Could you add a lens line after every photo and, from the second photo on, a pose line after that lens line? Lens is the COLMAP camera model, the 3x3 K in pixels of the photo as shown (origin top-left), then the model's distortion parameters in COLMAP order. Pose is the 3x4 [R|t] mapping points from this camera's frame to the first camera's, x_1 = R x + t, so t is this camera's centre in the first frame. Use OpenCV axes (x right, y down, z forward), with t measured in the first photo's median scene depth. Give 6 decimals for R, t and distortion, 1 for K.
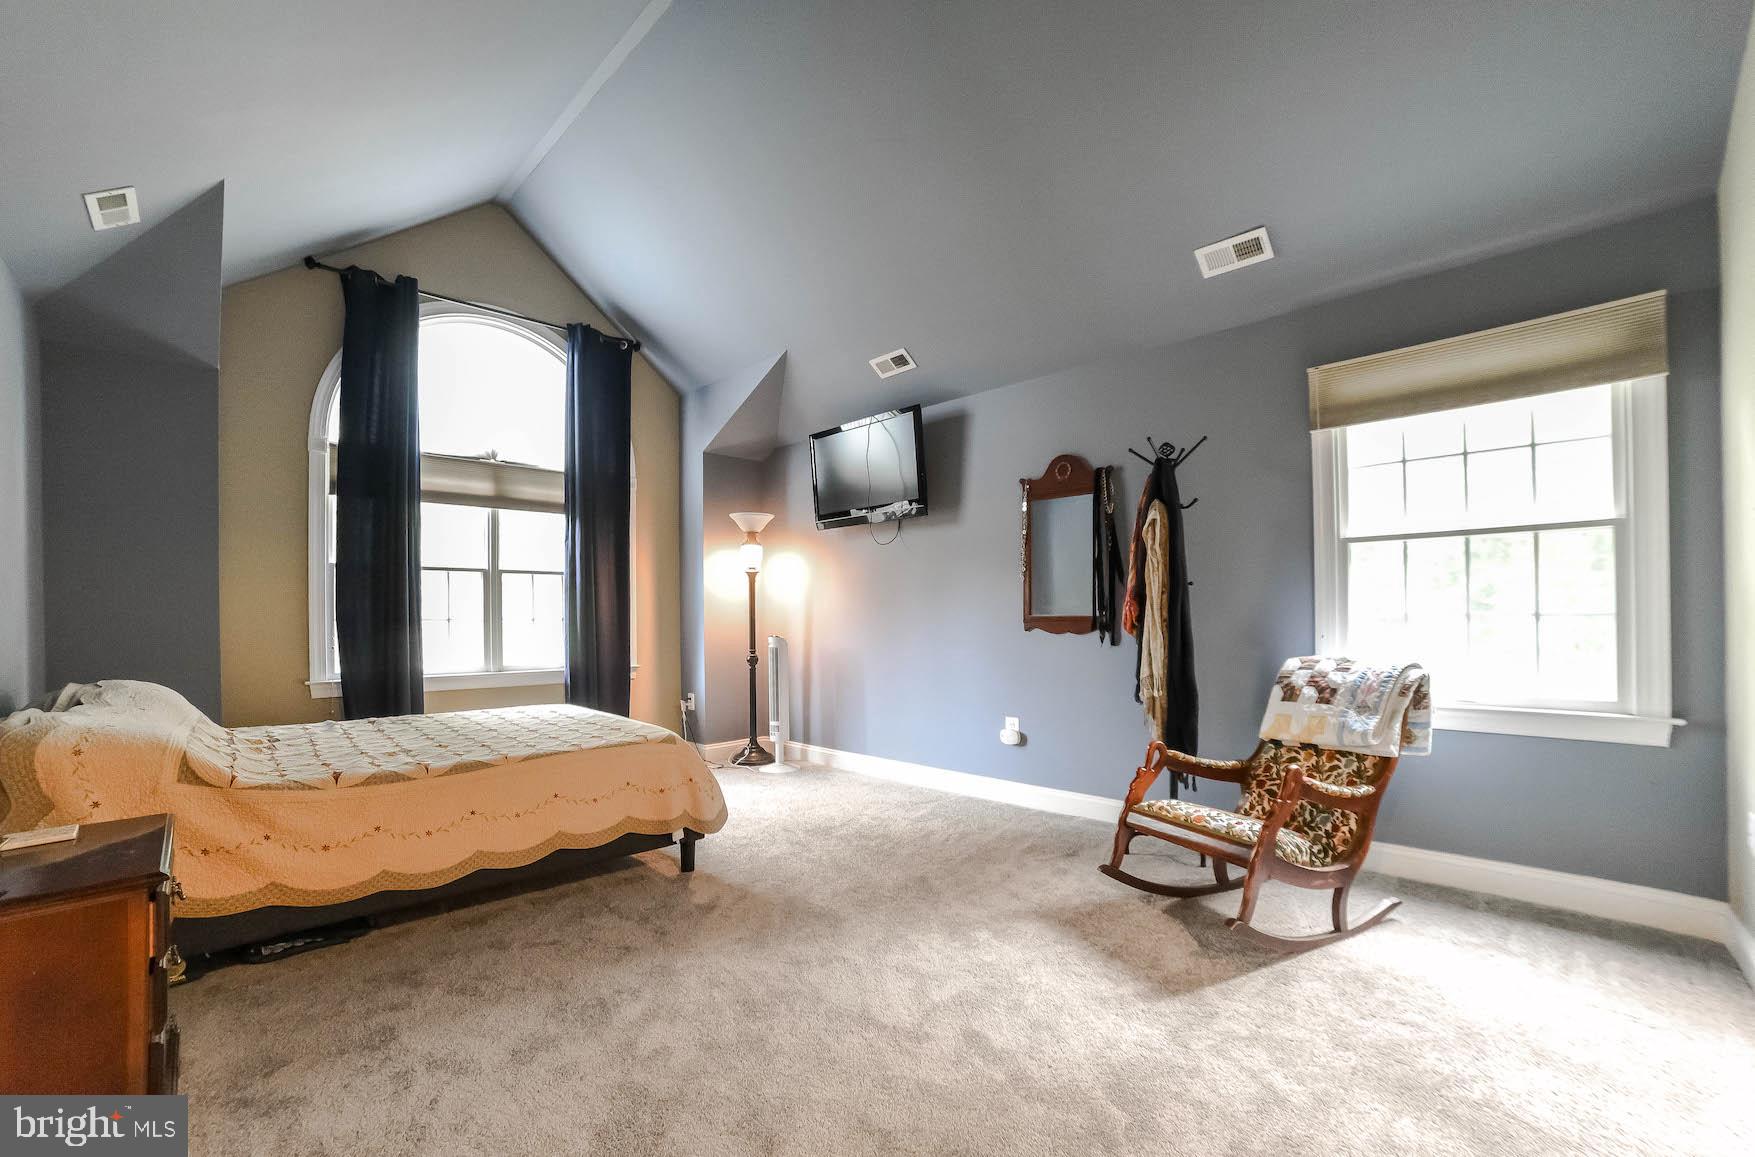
lens RADIAL K [[712.4, 0, 876.9], [0, 712.4, 607.6], [0, 0, 1]] dist [-0.000877, -0.000032]
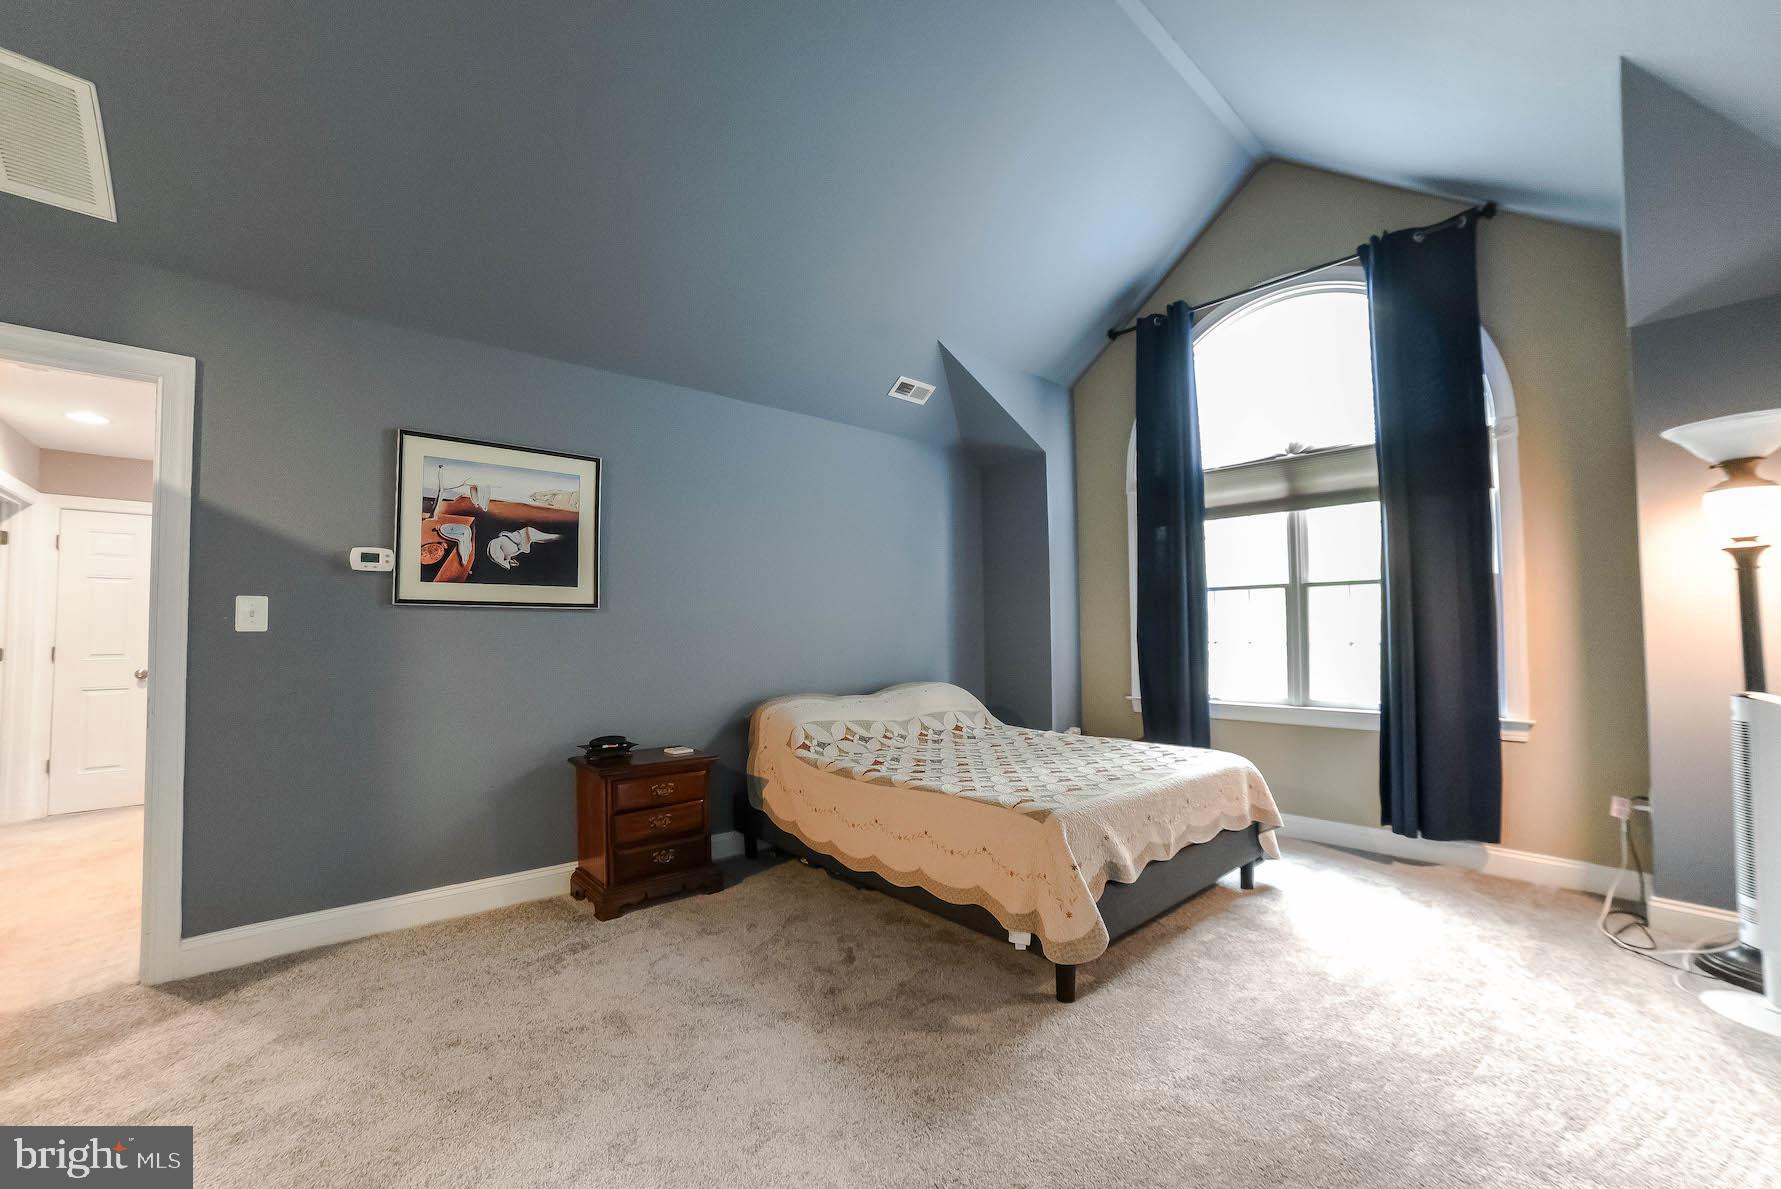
lens RADIAL K [[739.9, 0, 894.3], [0, 739.9, 605.9], [0, 0, 1]] dist [-0.096134, 0.038332]
pose [[-0.030775, -0.022057, -0.999283, 0.355090], [0.020767, 0.999527, -0.022702, -0.019243], [0.999311, -0.021451, -0.030302, 0.607458]]
